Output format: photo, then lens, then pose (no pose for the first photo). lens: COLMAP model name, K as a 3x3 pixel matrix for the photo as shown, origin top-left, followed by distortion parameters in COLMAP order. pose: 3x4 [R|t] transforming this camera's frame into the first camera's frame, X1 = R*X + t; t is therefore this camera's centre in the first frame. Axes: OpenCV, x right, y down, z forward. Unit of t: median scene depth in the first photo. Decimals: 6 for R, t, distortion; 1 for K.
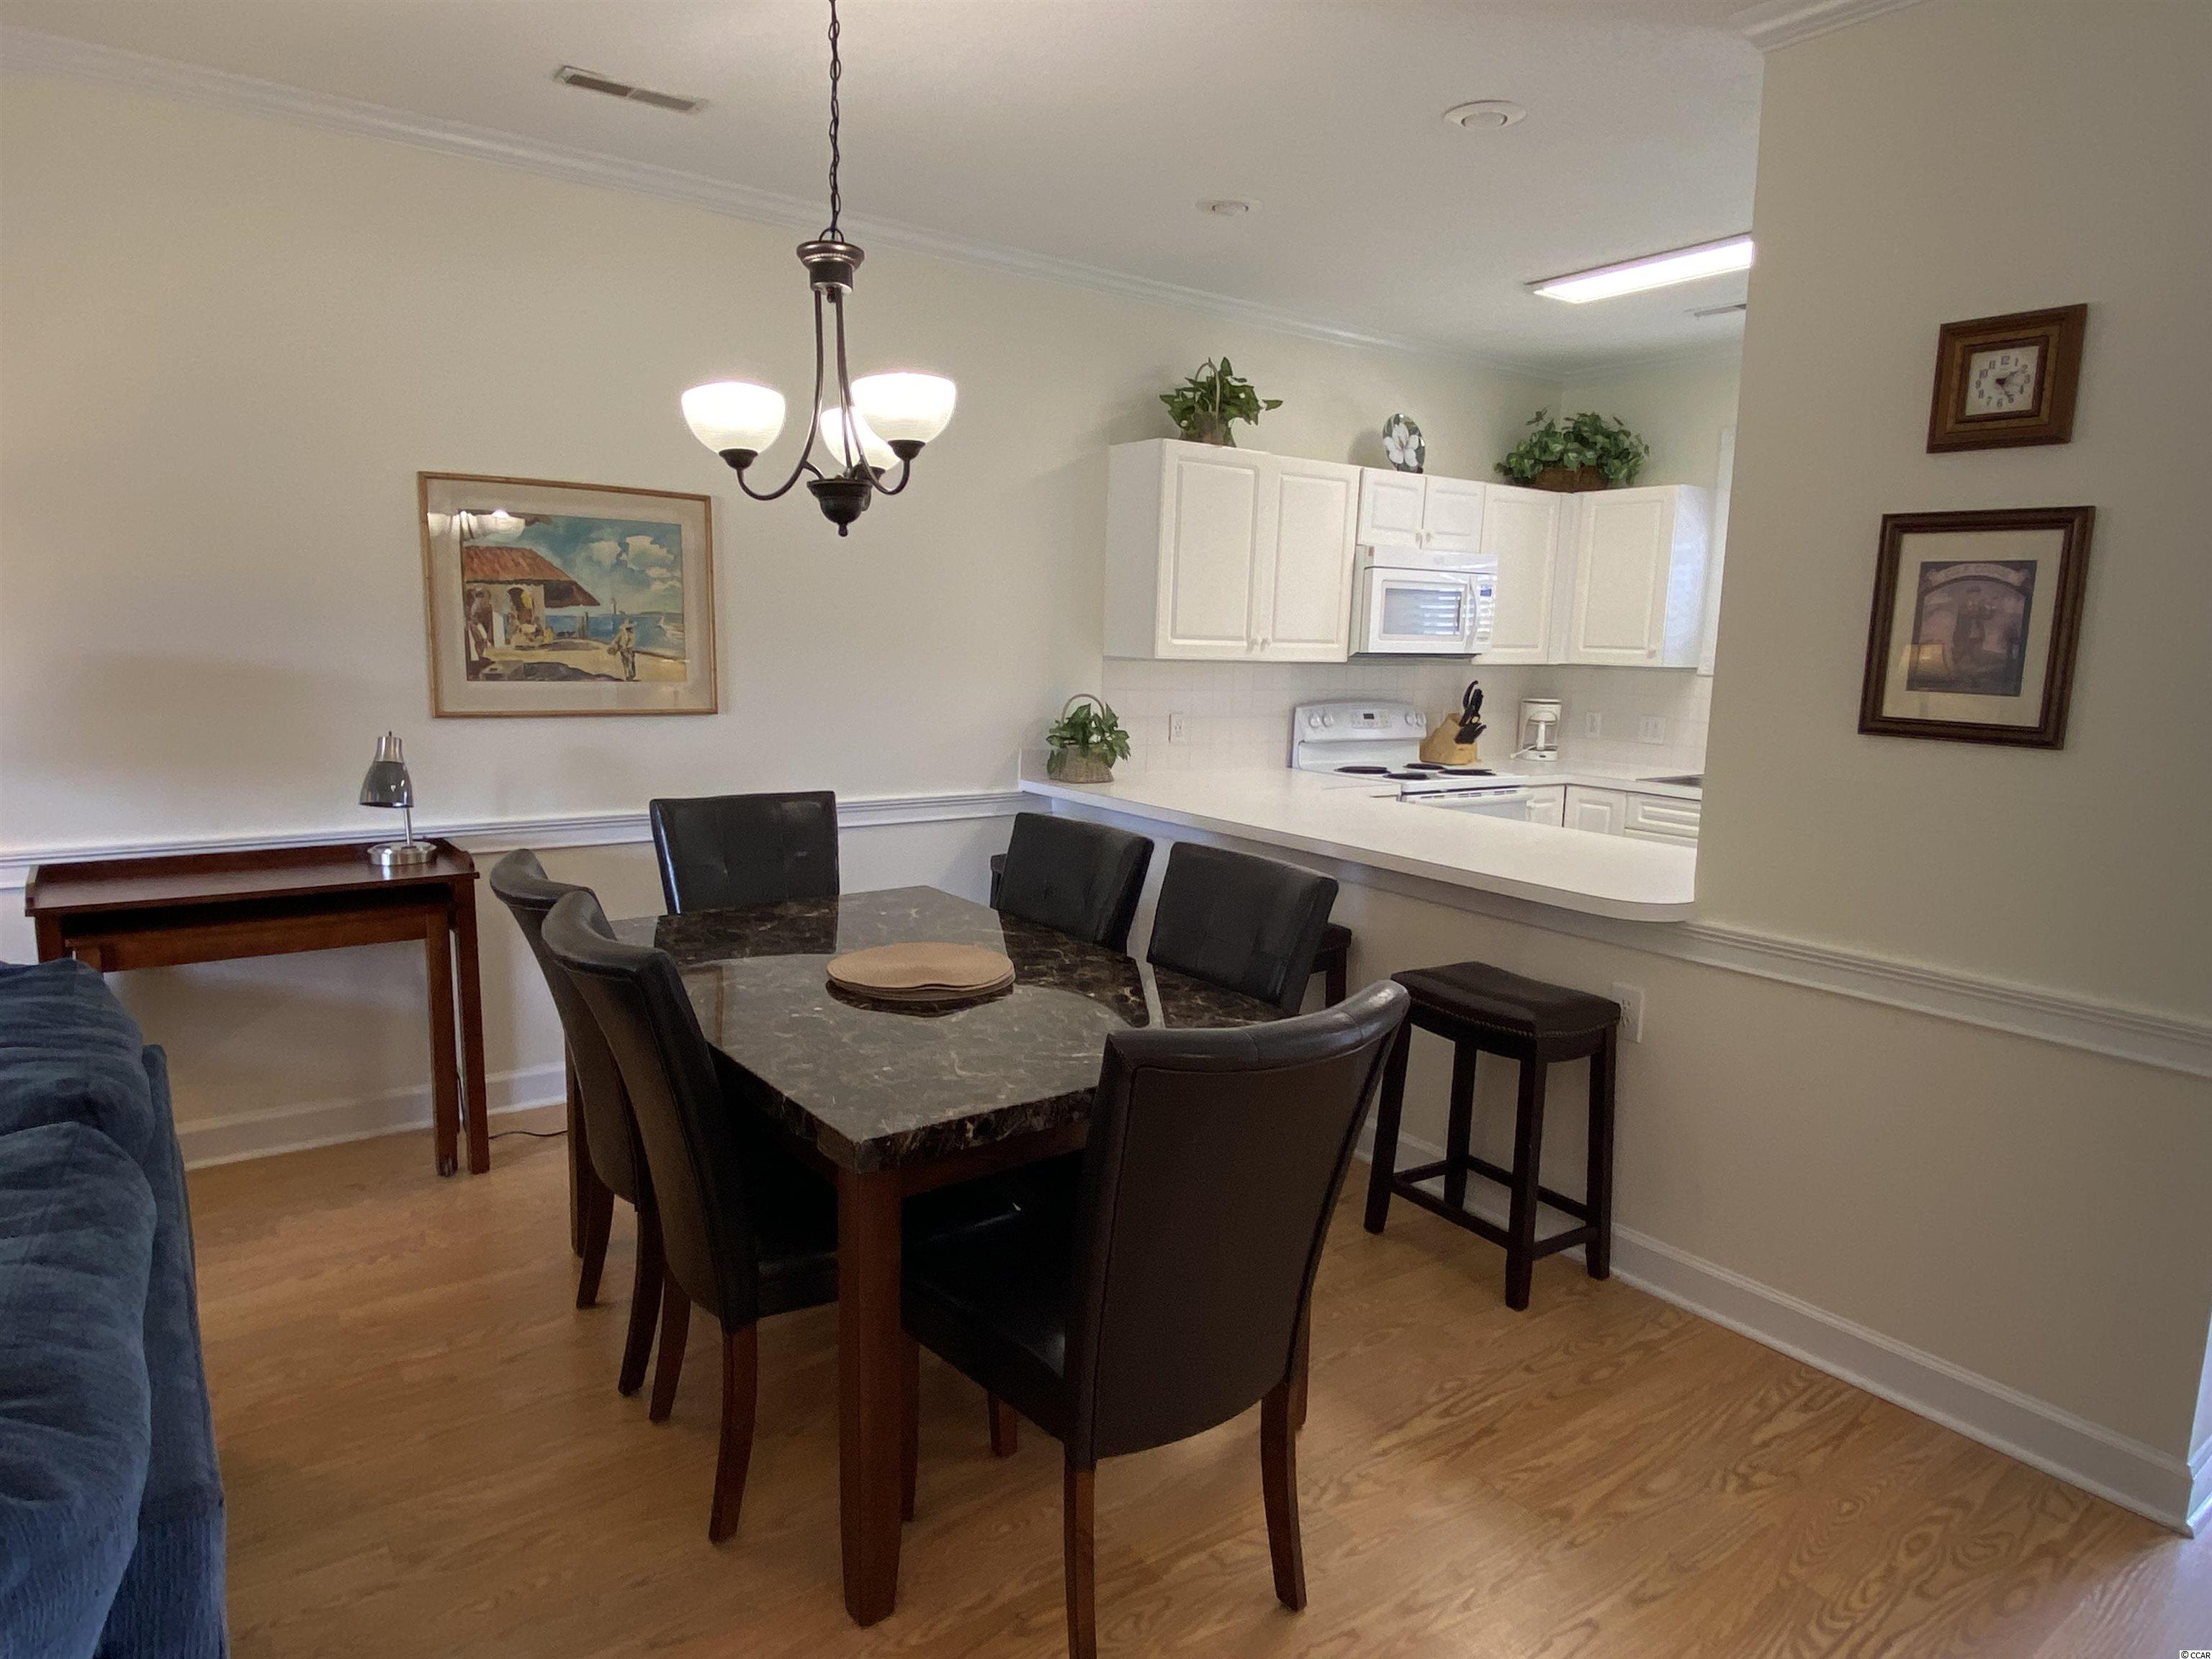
lens RADIAL K [[1318.2, 0, 1110.7], [0, 1318.2, 833.7], [0, 0, 1]] dist [0.078596, -0.097293]
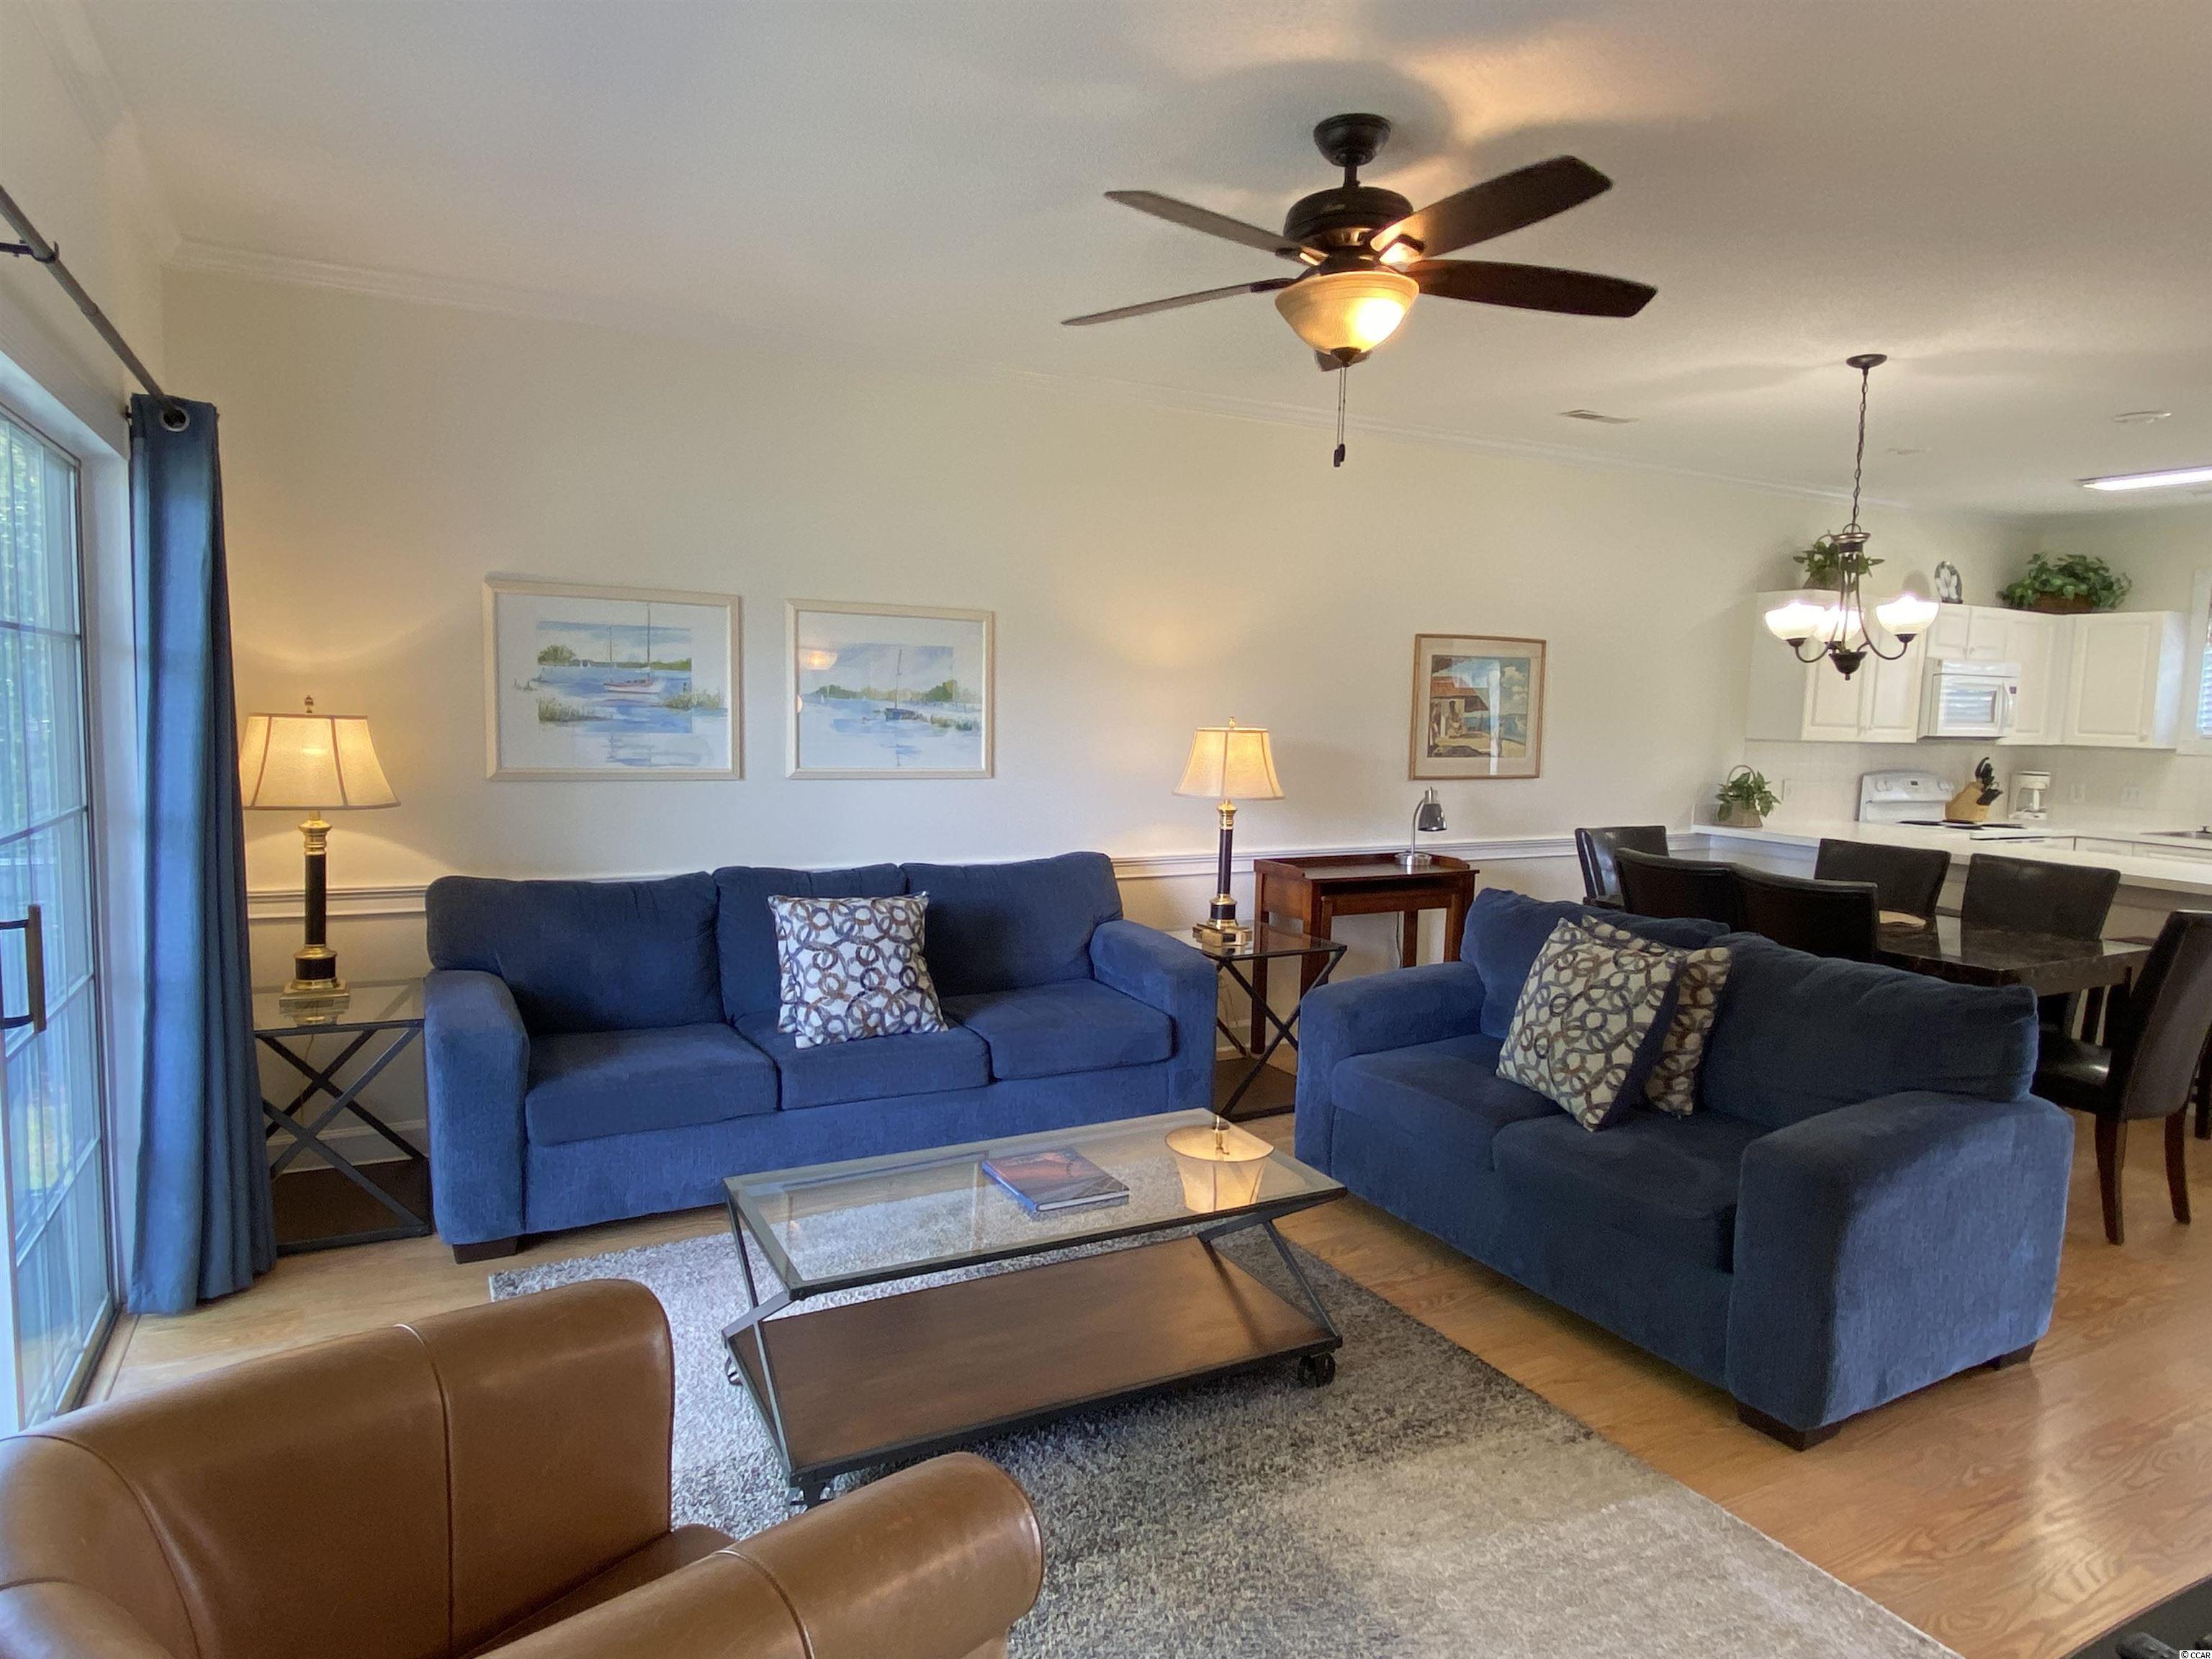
lens RADIAL K [[1318.2, 0, 1110.7], [0, 1318.2, 833.7], [0, 0, 1]] dist [0.078596, -0.097293]
pose [[0.990400, 0.011177, -0.137777, -0.634507], [-0.018781, 0.998364, -0.054009, 0.074339], [0.136948, 0.056078, 0.988990, -0.655575]]
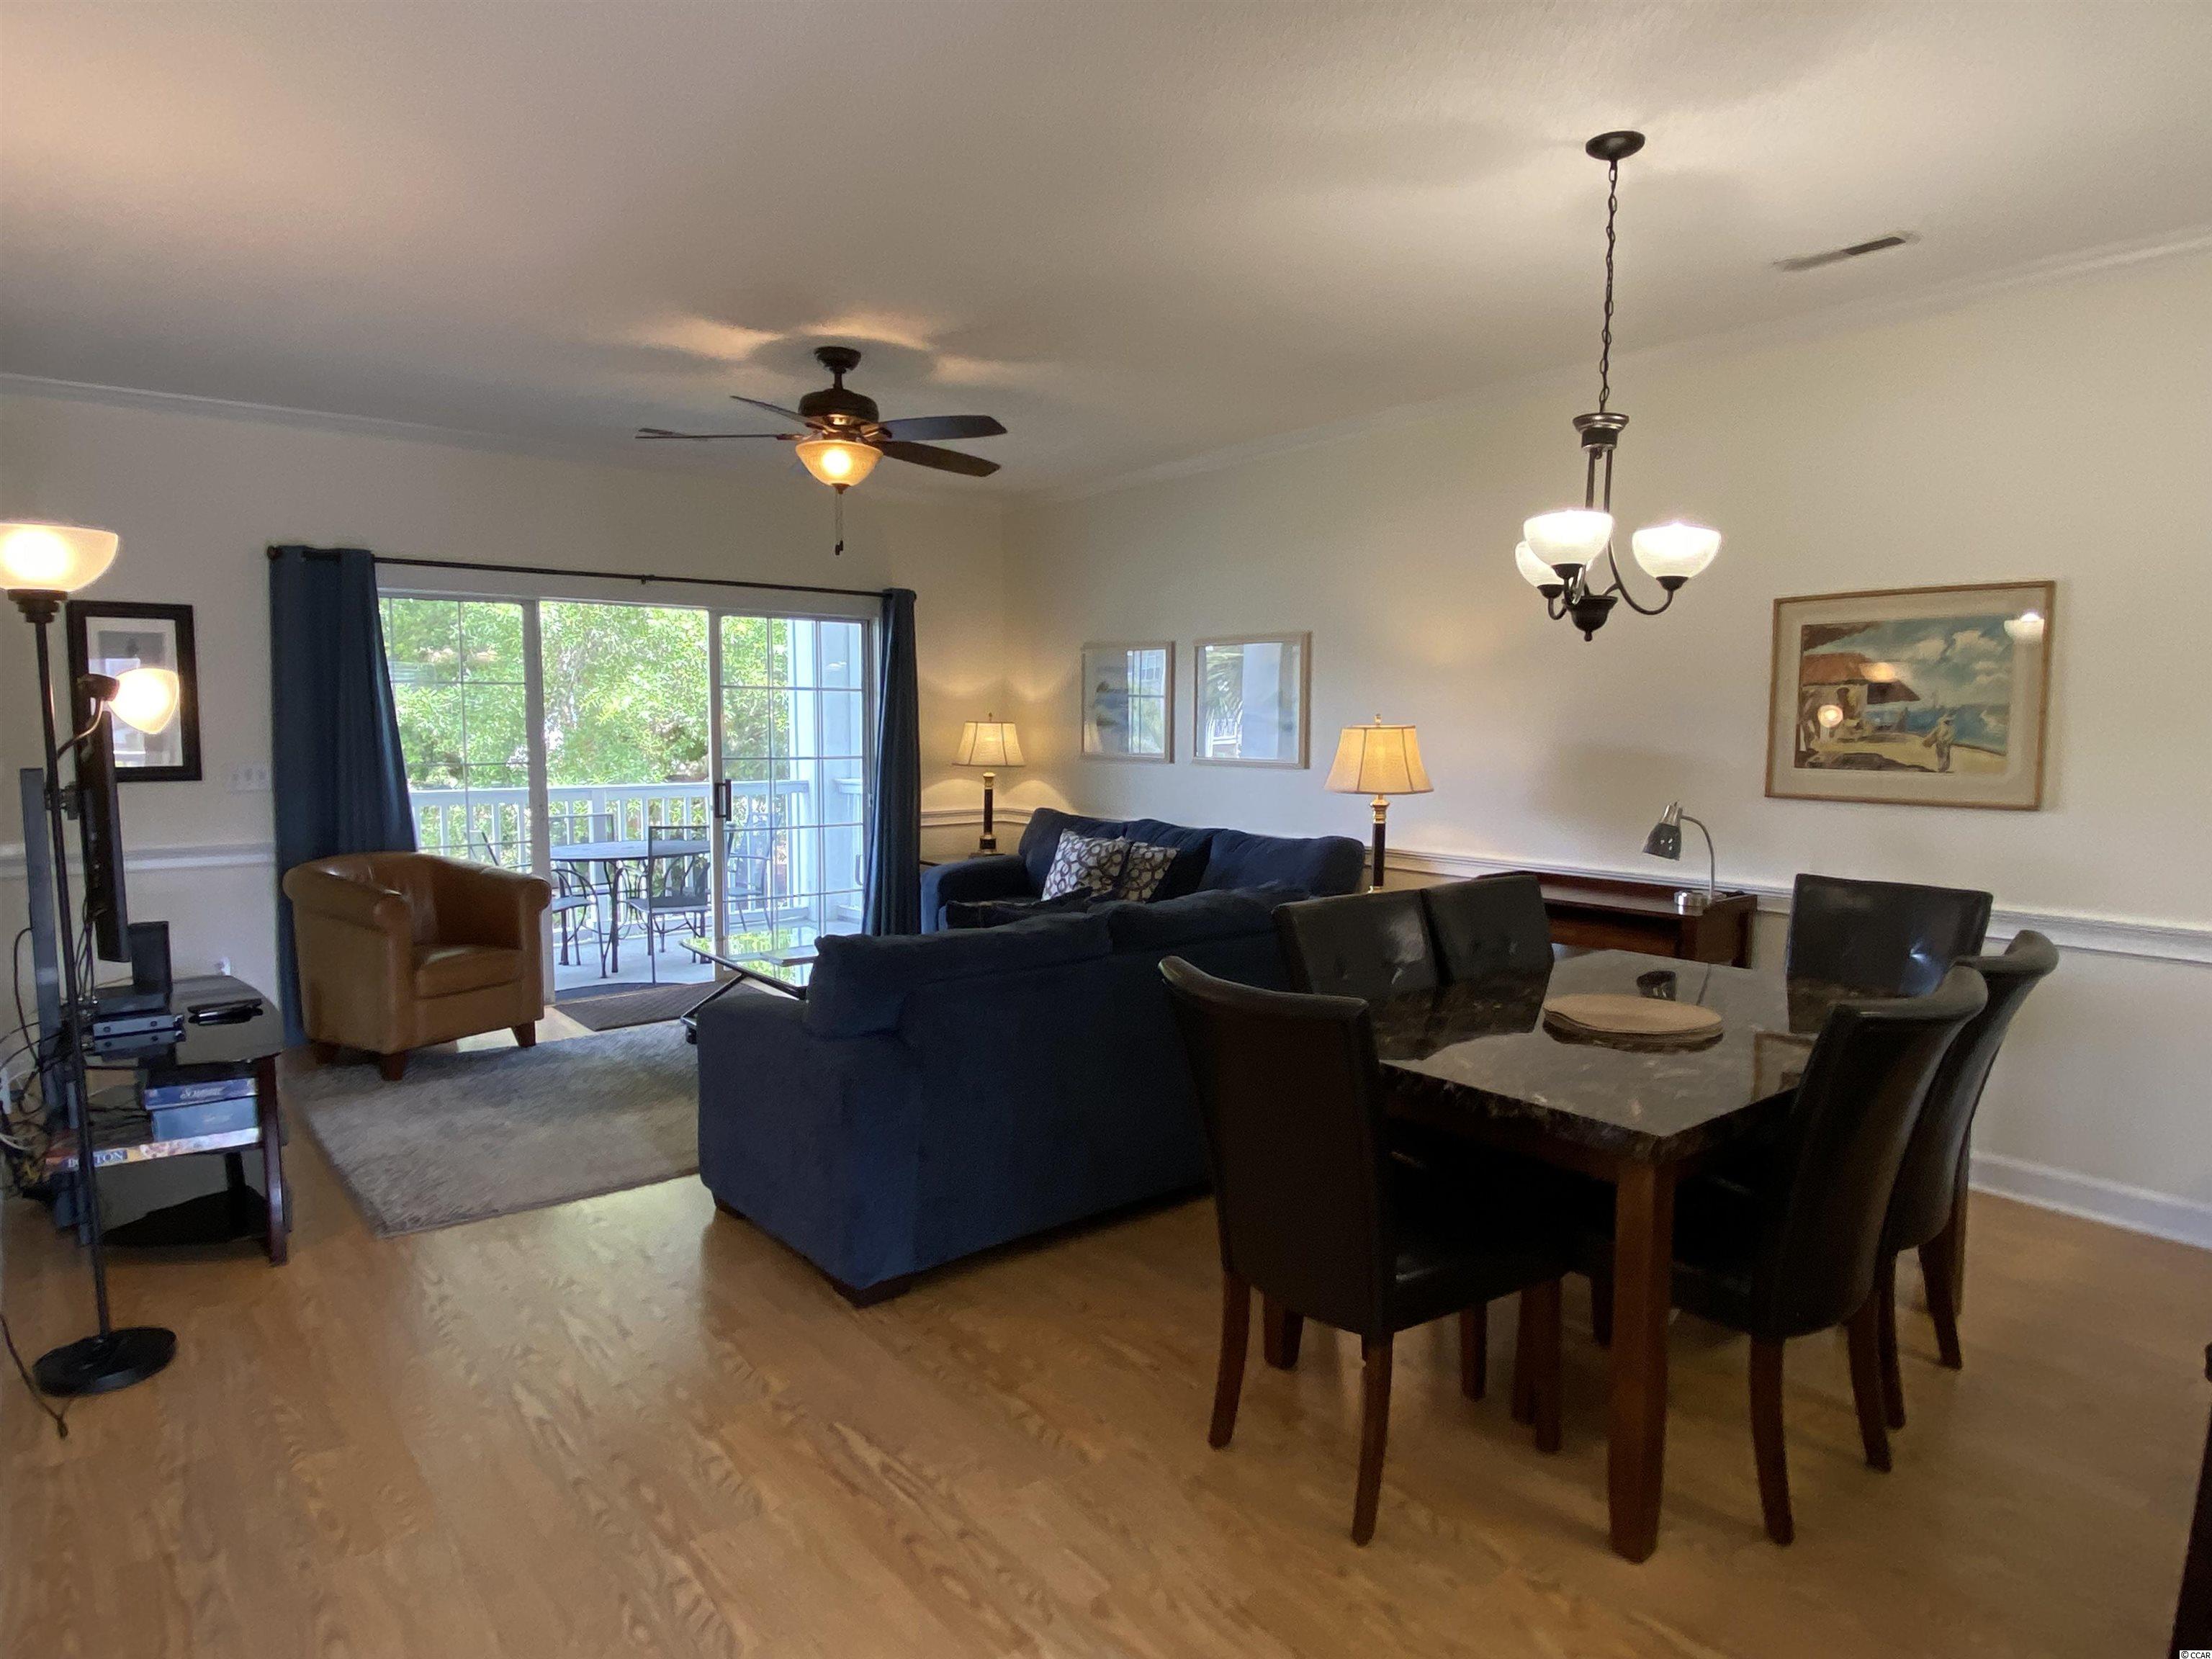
lens RADIAL K [[1318.2, 0, 1110.7], [0, 1318.2, 833.7], [0, 0, 1]] dist [0.078596, -0.097293]
pose [[0.039816, 0.067732, -0.996909, 0.675206], [-0.150907, 0.986664, 0.061009, -0.036812], [0.987746, 0.148011, 0.049507, 0.344384]]
